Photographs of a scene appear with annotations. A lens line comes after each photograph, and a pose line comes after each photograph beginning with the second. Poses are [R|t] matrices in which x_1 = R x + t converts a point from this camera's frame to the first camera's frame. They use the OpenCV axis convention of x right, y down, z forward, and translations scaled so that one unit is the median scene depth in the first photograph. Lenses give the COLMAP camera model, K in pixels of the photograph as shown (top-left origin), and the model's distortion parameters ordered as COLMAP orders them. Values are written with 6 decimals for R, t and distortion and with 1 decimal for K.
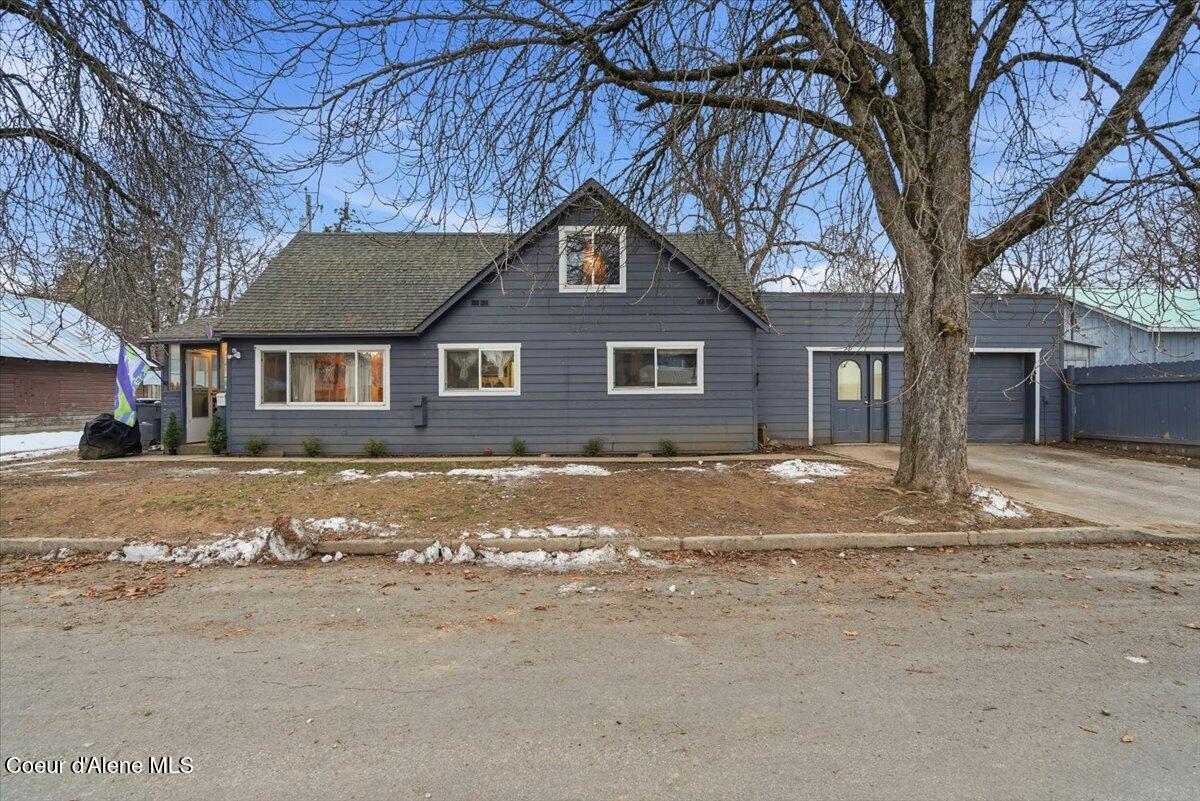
lens RADIAL K [[575.6, 0, 600.0], [0, 575.6, 400.5], [0, 0, 1]] dist [-0.038105, 0.000992]
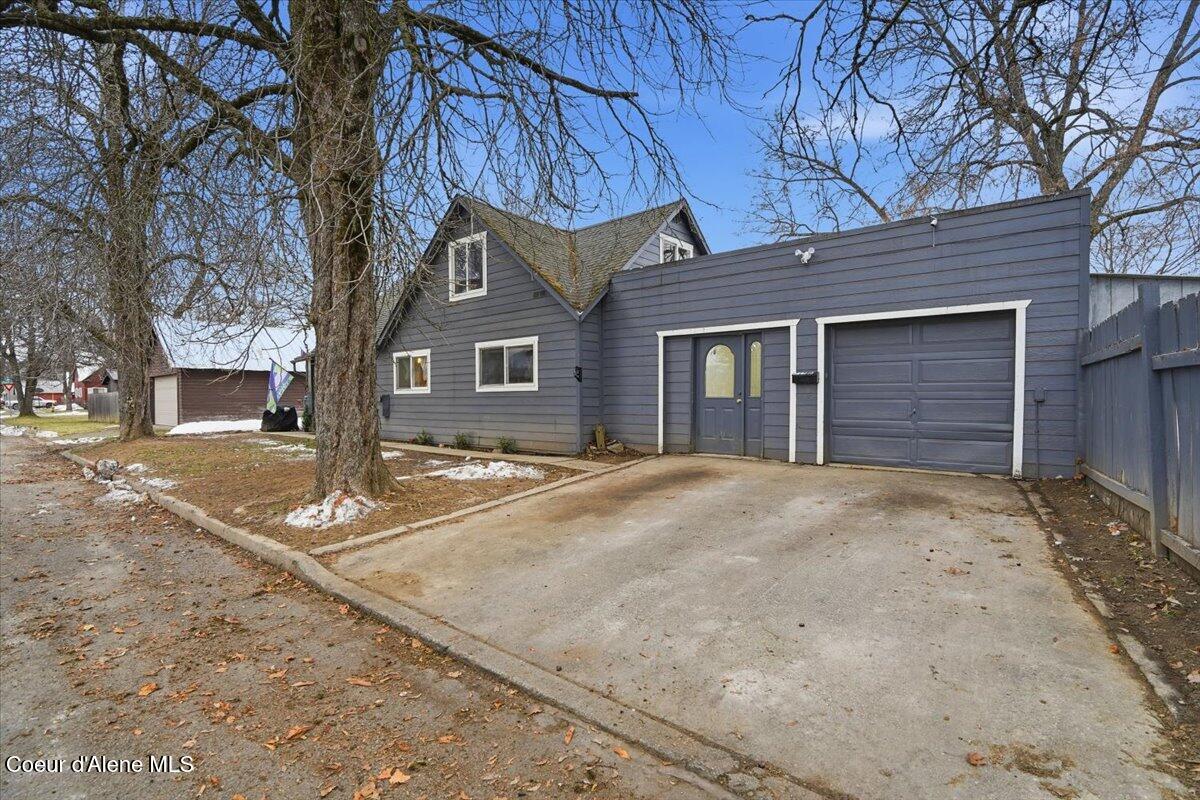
lens RADIAL K [[575.6, 0, 600.0], [0, 575.6, 400.0], [0, 0, 1]] dist [-0.038105, 0.000992]
pose [[0.733336, 0.005973, -0.679840, 0.908125], [0.005936, 0.999867, 0.015188, -0.010281], [0.679841, -0.015173, 0.733203, 0.366931]]
